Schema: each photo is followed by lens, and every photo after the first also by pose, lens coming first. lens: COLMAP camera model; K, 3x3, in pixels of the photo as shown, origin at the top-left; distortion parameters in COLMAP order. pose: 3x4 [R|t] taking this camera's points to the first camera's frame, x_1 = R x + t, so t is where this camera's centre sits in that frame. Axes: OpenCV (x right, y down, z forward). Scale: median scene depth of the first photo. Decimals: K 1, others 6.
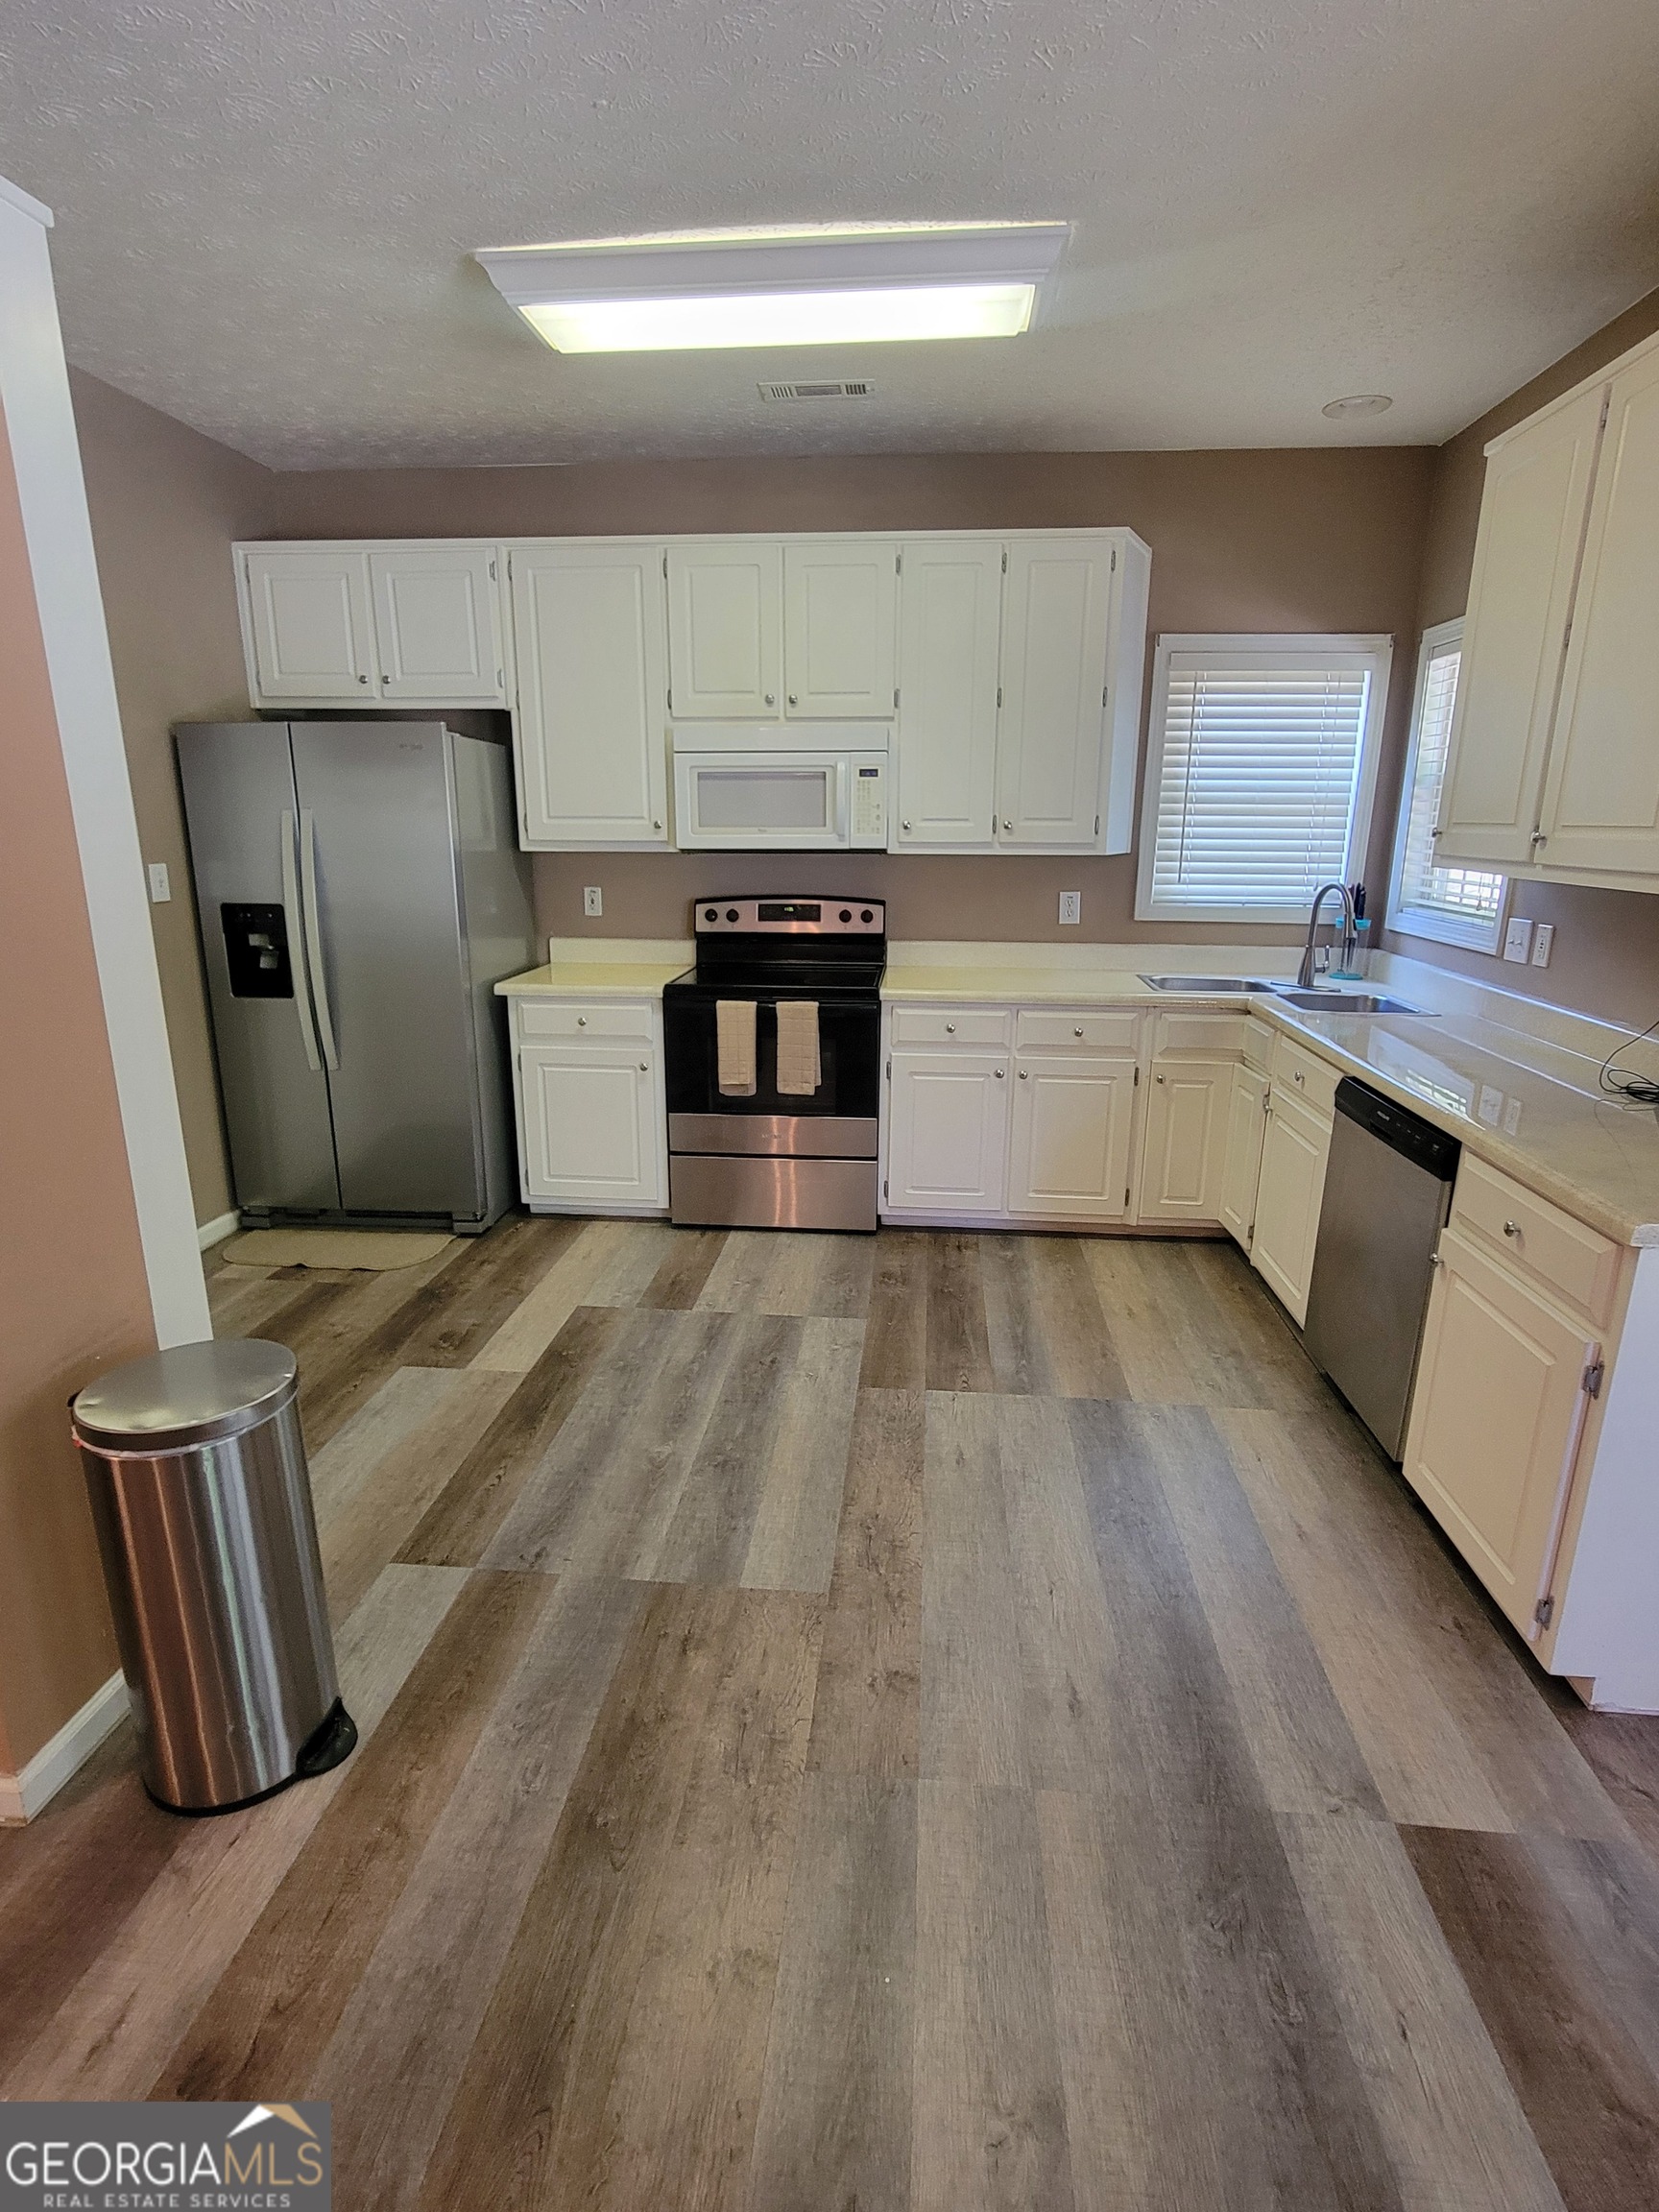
lens RADIAL K [[1105.4, 0, 829.5], [0, 1105.4, 1106.0], [0, 0, 1]] dist [-0.000830, -0.000260]
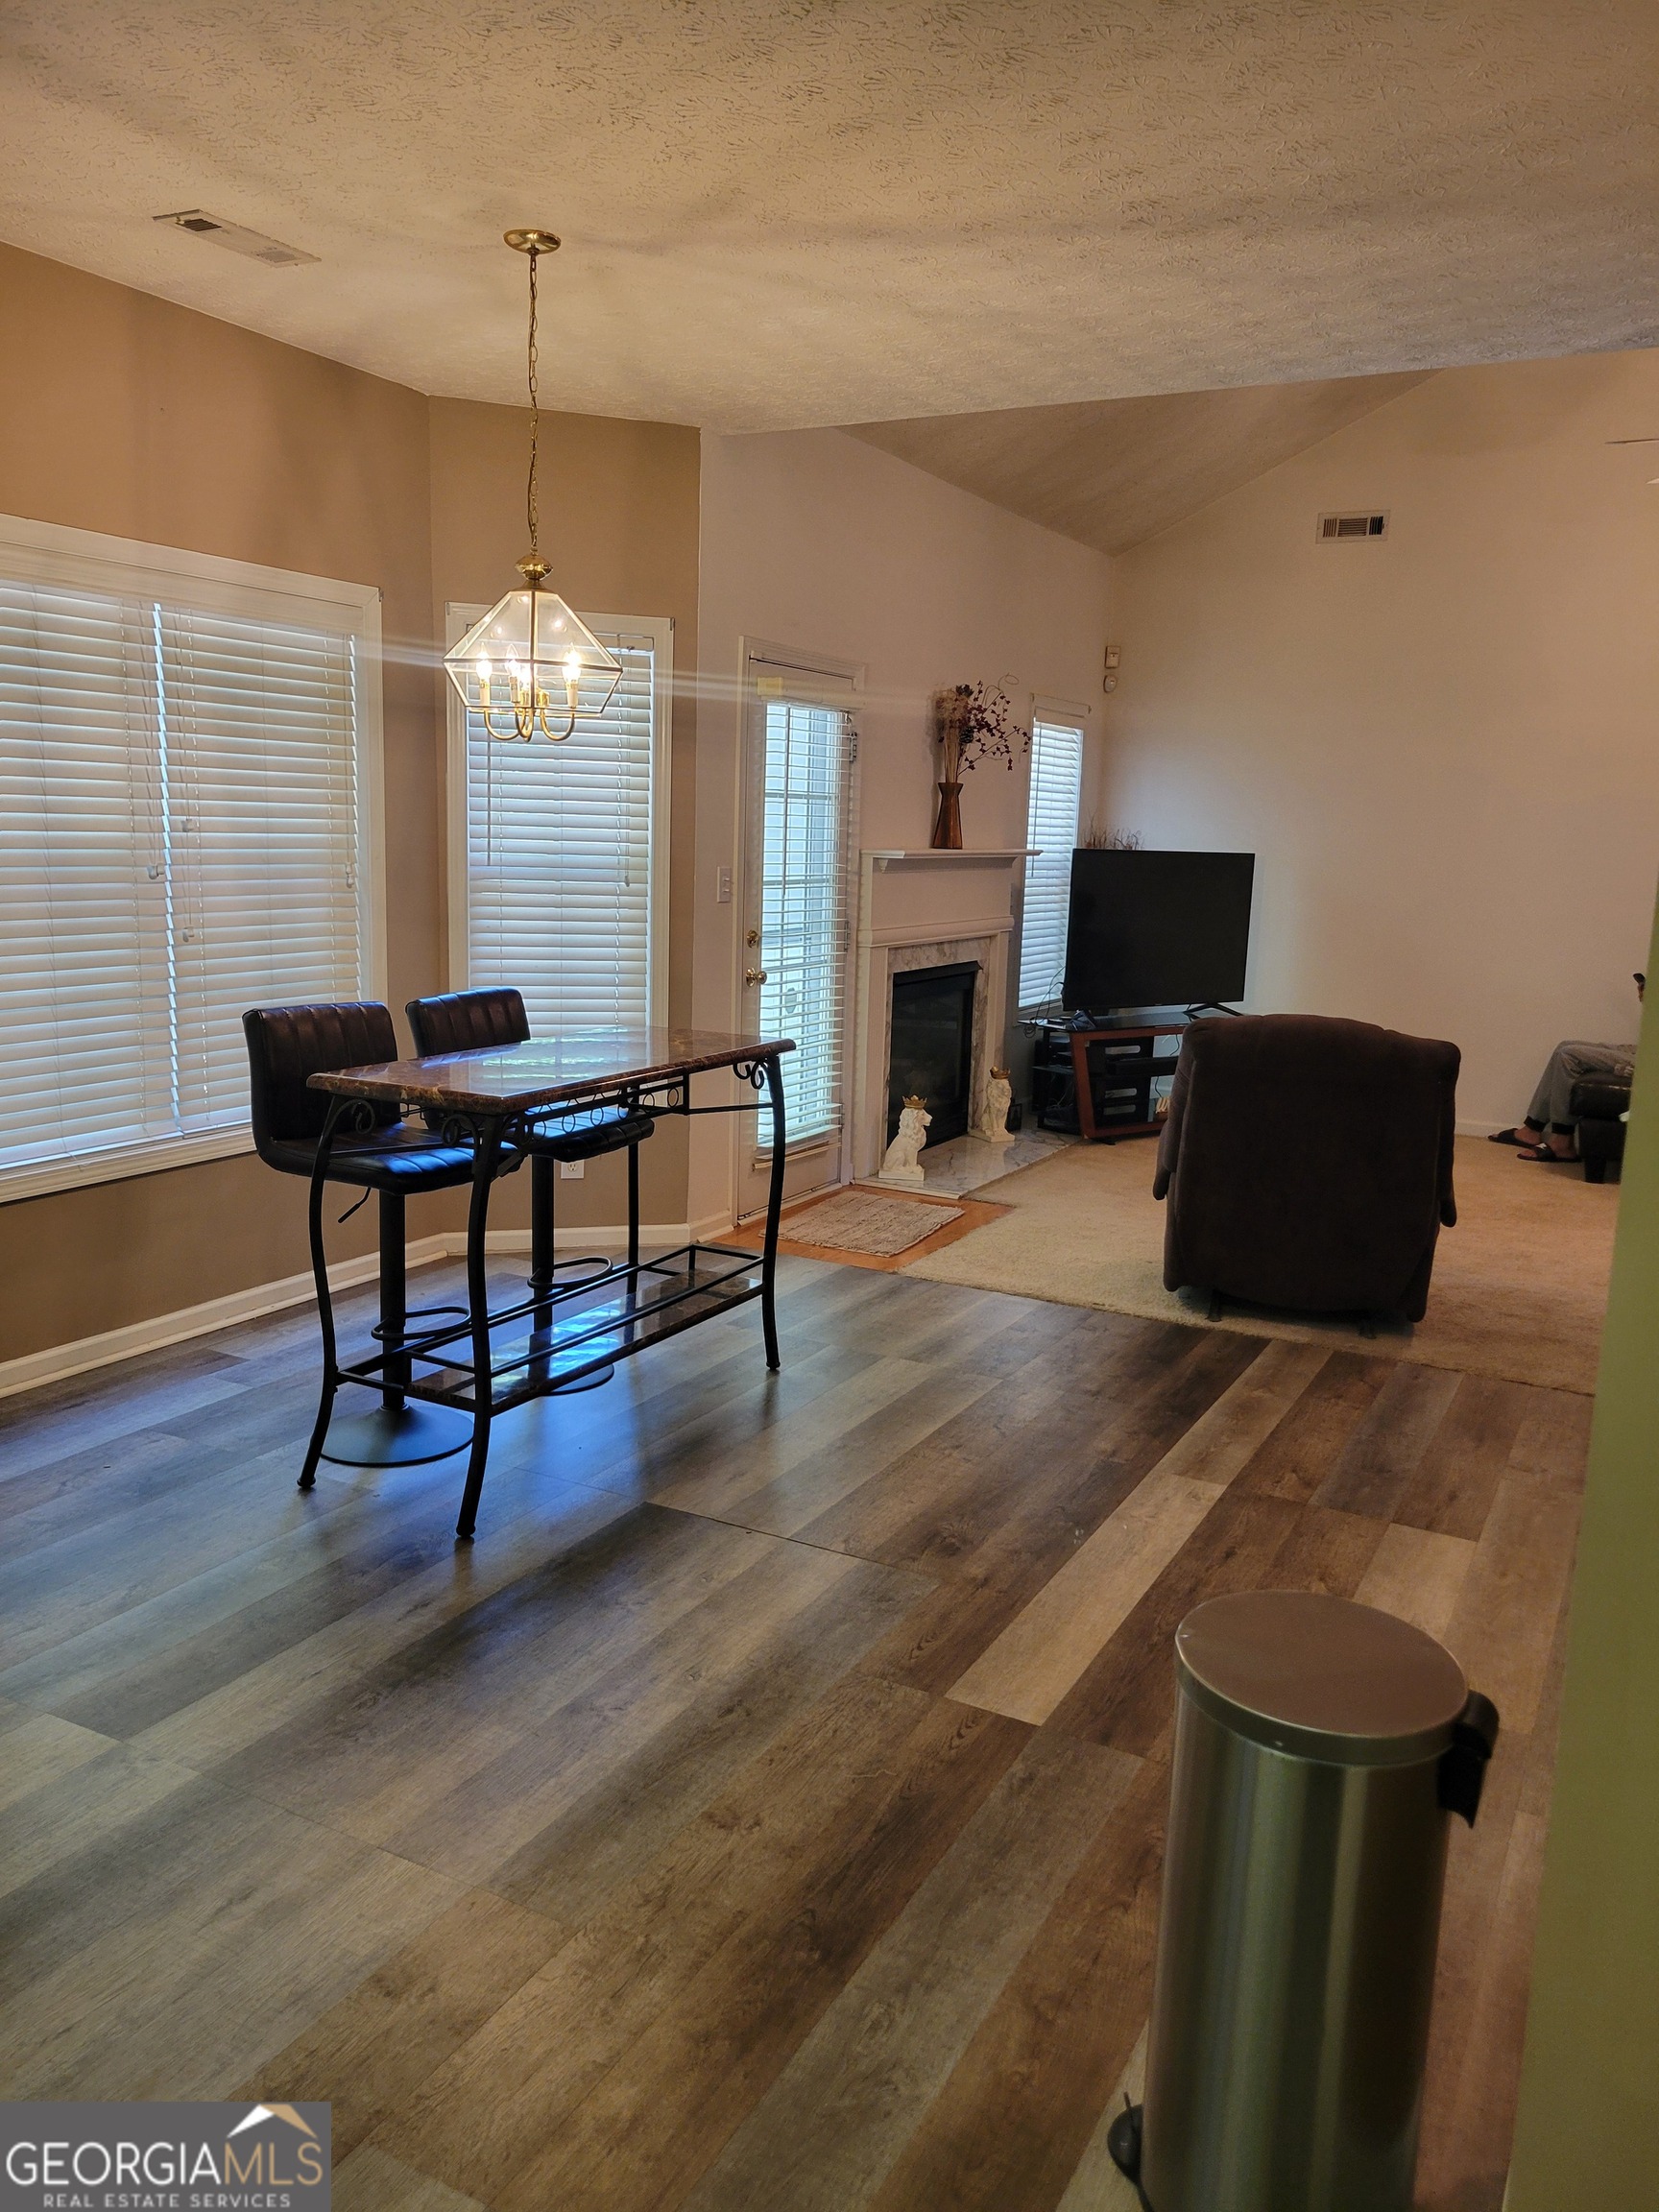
lens RADIAL K [[1648.6, 0, 829.5], [0, 1648.6, 1106.0], [0, 0, 1]] dist [0.005885, 0.002417]
pose [[-0.924347, -0.103663, 0.367200, -0.623859], [0.059564, 0.911382, 0.407229, -0.501710], [-0.376874, 0.398293, -0.836259, 1.806381]]
